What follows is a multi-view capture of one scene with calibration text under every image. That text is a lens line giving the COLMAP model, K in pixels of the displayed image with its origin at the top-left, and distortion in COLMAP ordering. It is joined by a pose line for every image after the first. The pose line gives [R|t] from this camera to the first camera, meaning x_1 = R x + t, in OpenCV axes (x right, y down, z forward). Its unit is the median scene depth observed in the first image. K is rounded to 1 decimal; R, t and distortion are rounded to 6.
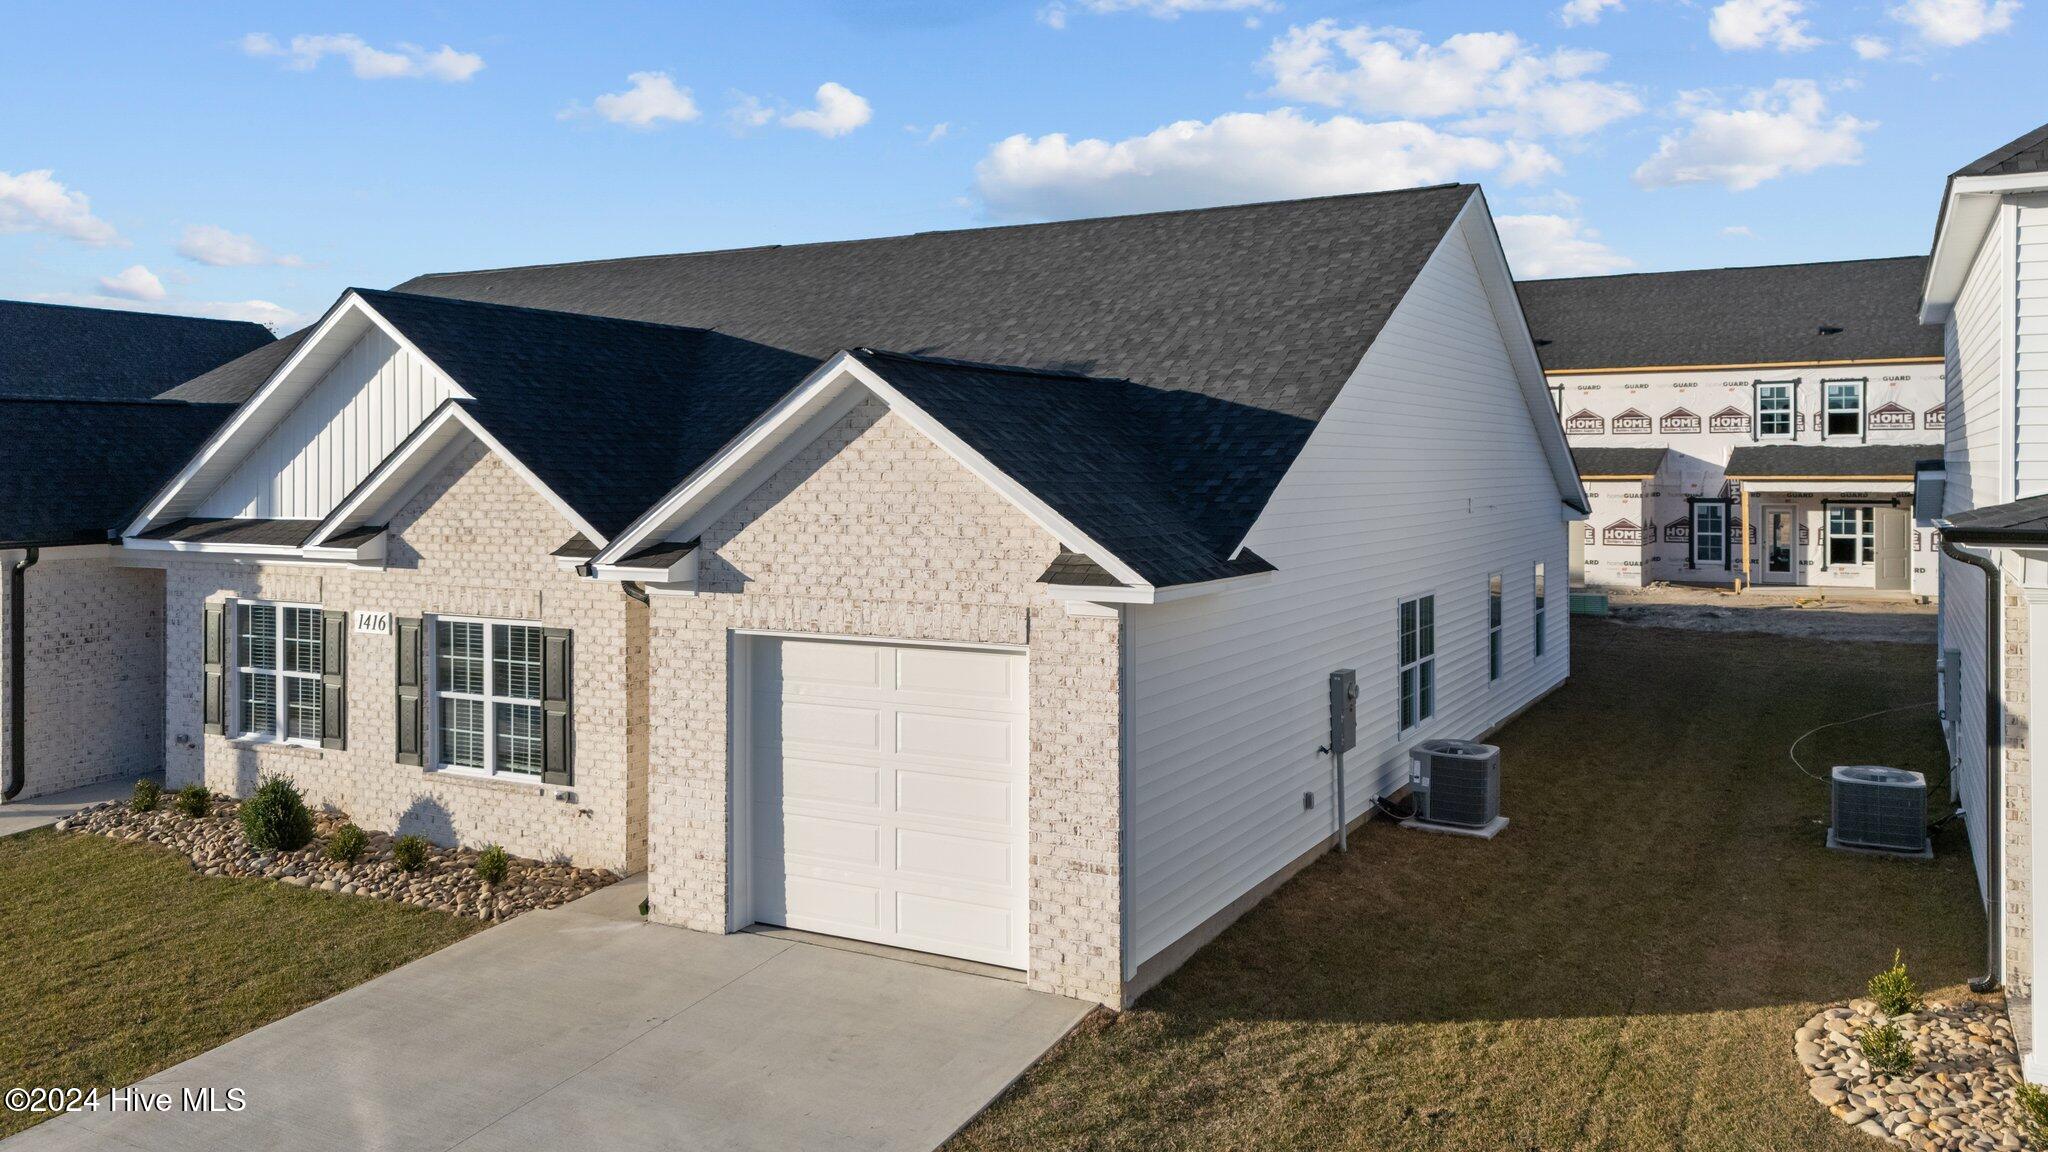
lens RADIAL K [[1526.8, 0, 1015.0], [0, 1526.8, 478.6], [0, 0, 1]] dist [0.081137, -0.079500]
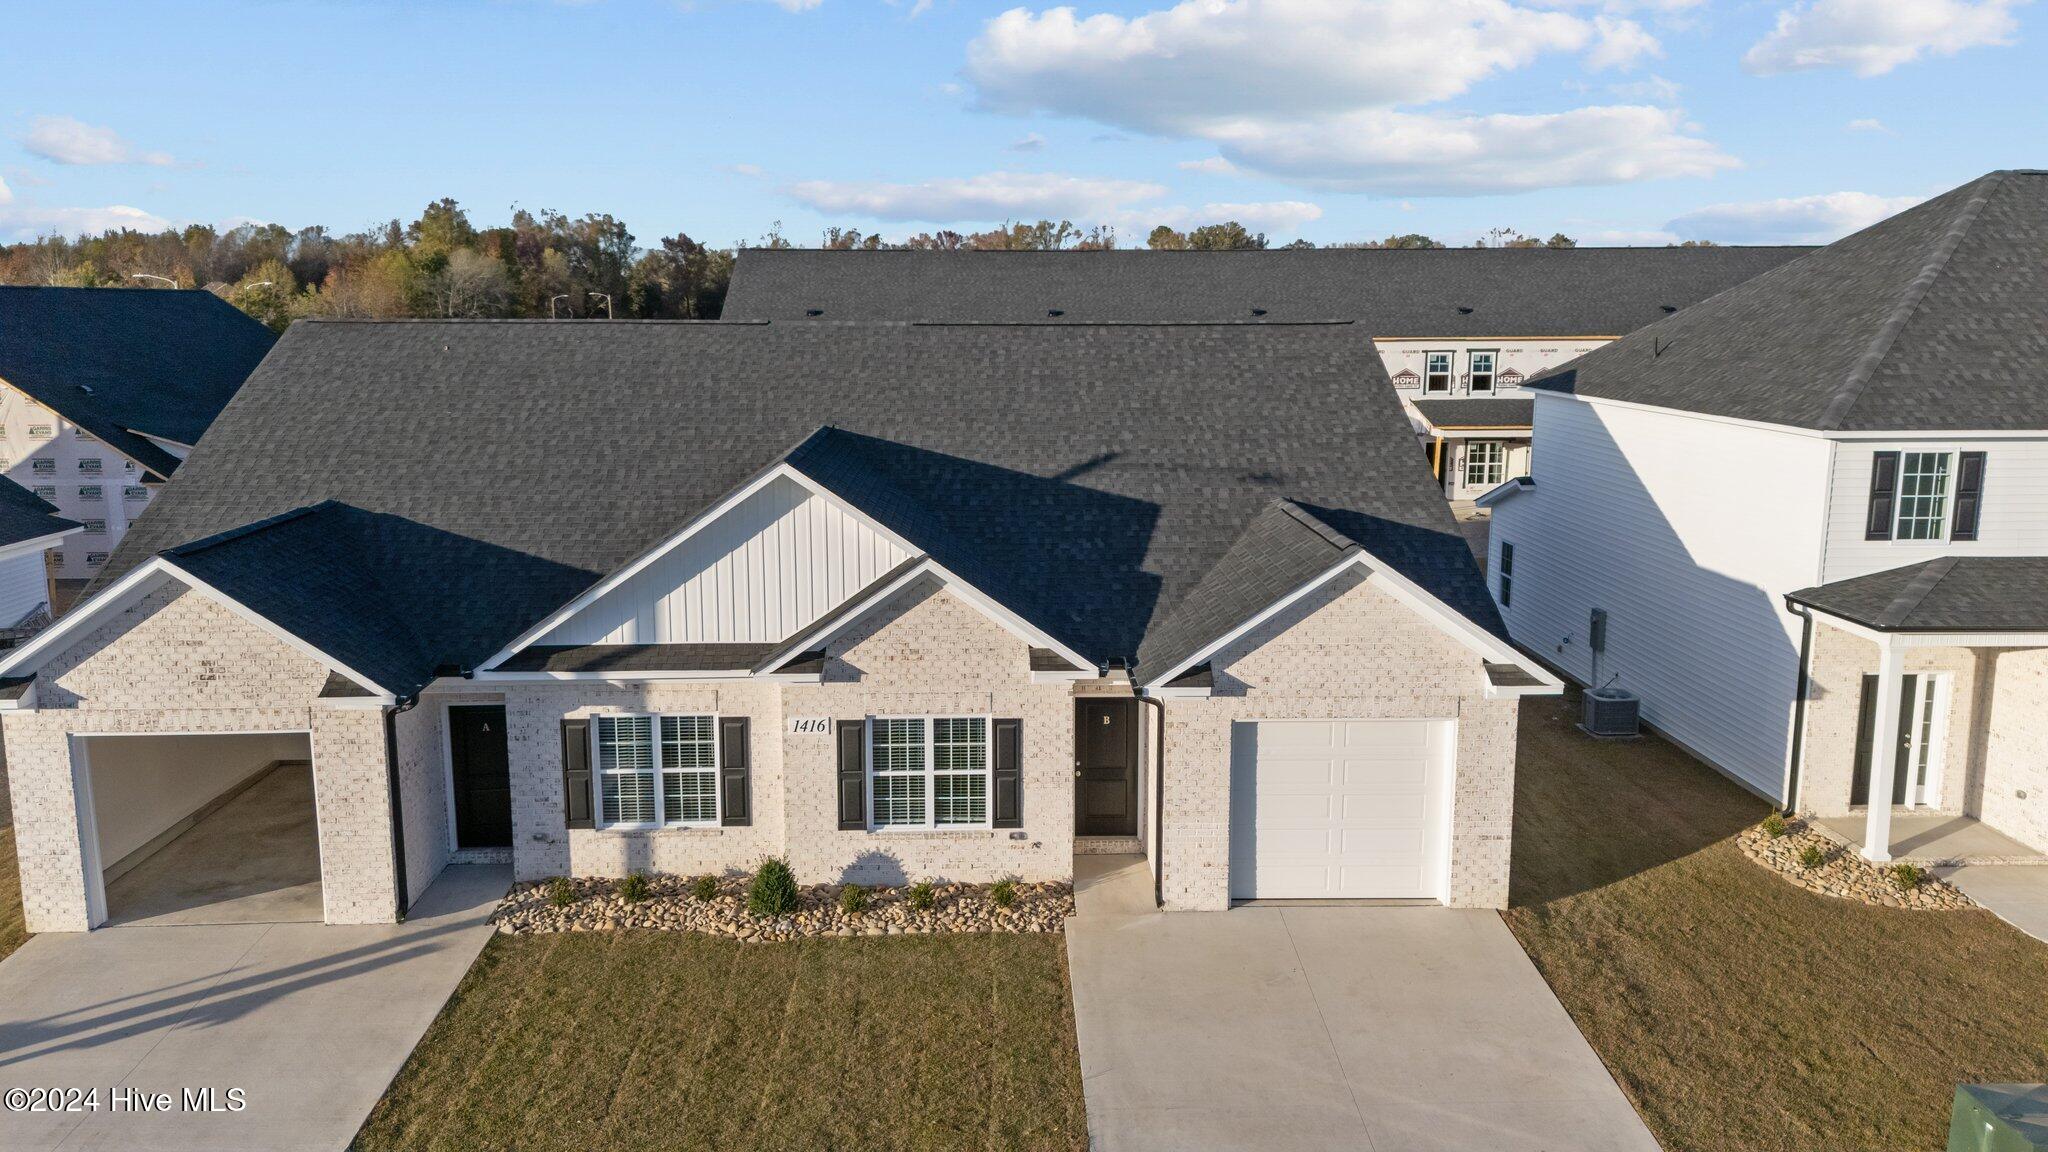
lens RADIAL K [[1500.5, 0, 1027.5], [0, 1500.5, 568.5], [0, 0, 1]] dist [0.086447, -0.085890]
pose [[0.857442, -0.085732, 0.507388, -1.100388], [0.002421, 0.986685, 0.162626, -0.291650], [-0.514575, -0.138214, 0.846233, -0.137209]]
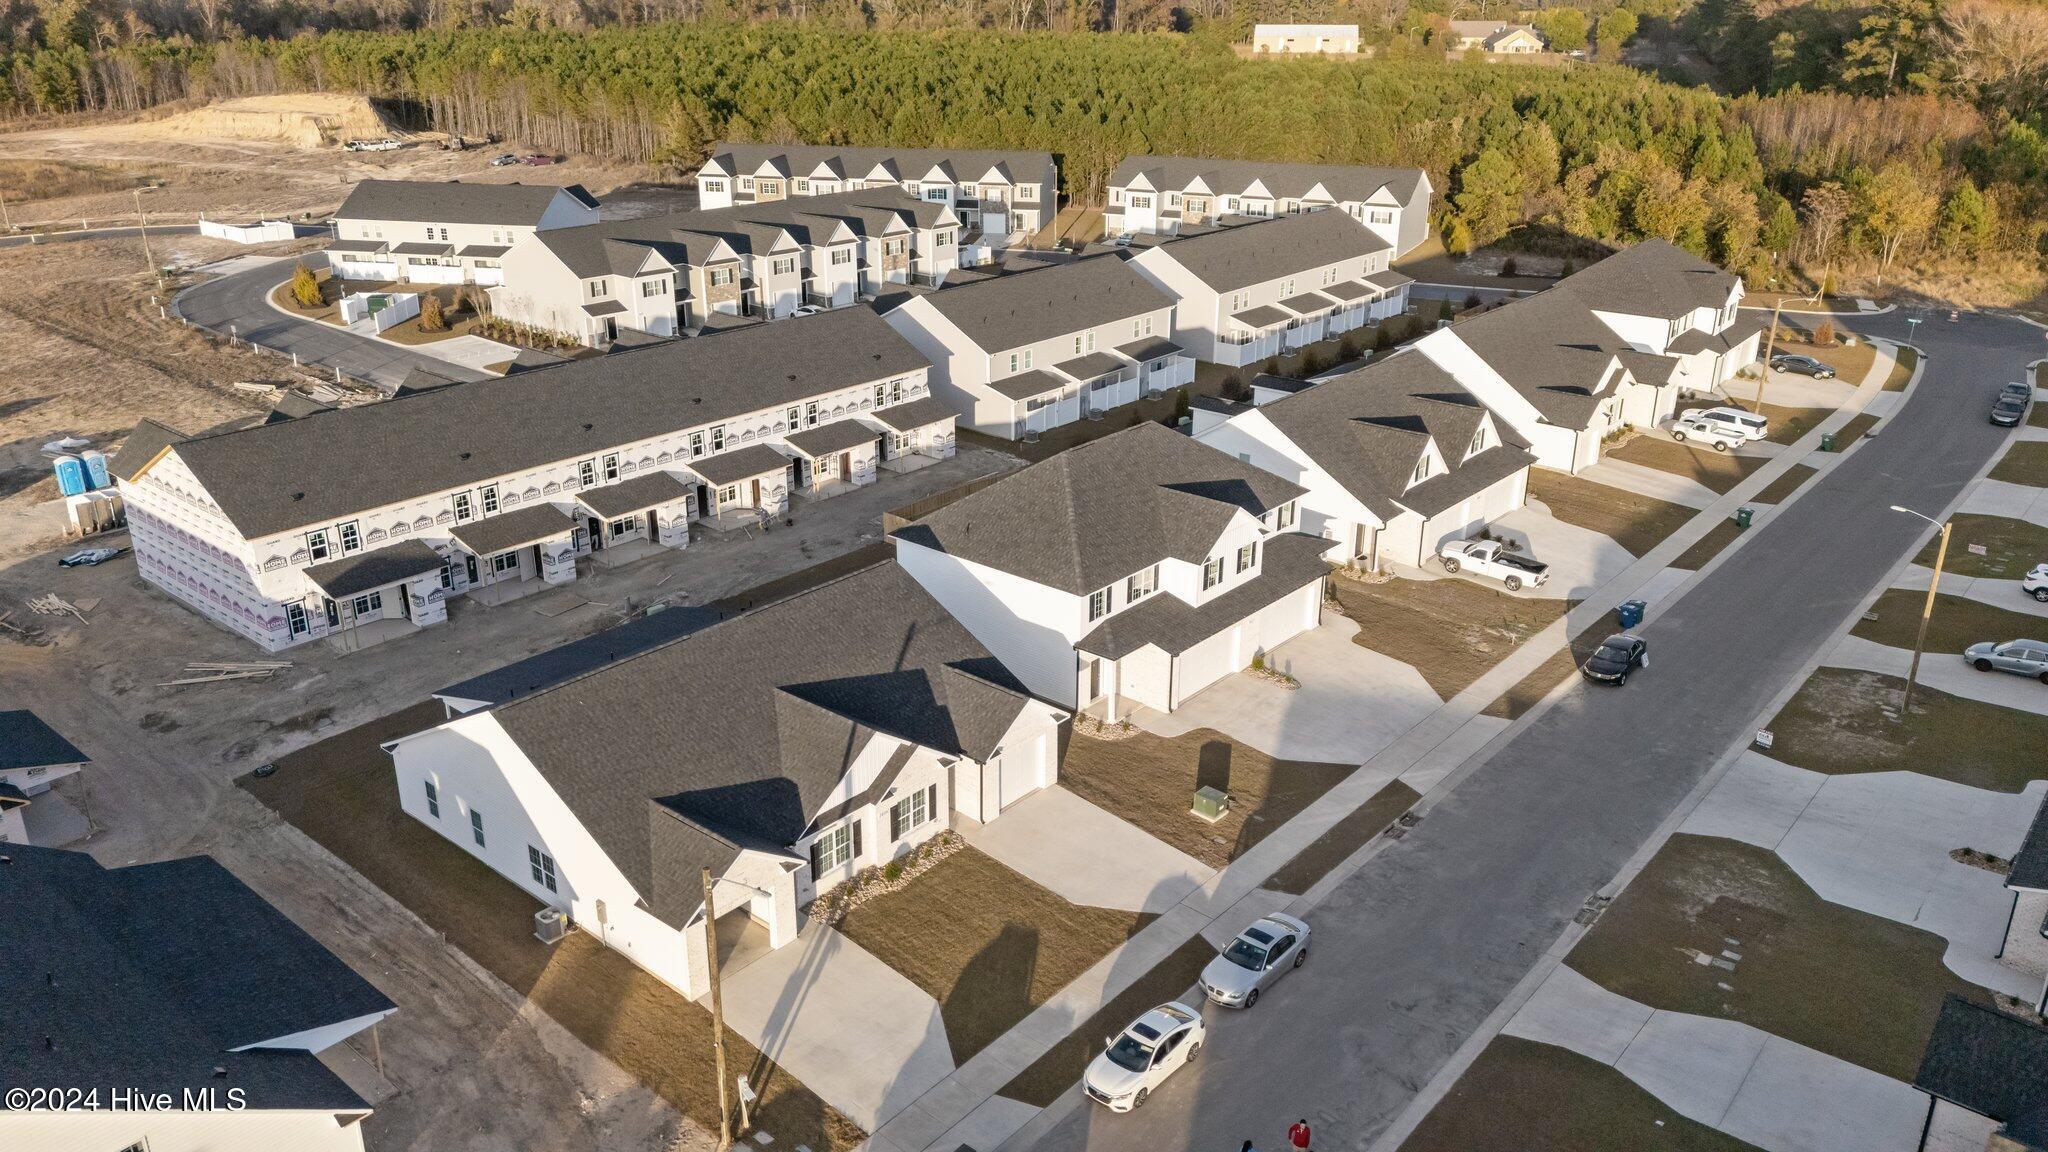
lens RADIAL K [[1487.5, 0, 1024.0], [0, 1487.5, 576.0], [0, 0, 1]] dist [0.144149, -0.082219]
pose [[0.201321, -0.360807, 0.910652, -4.109436], [0.008025, 0.930264, 0.366803, -2.090170], [-0.979492, -0.066537, 0.190177, 0.092077]]
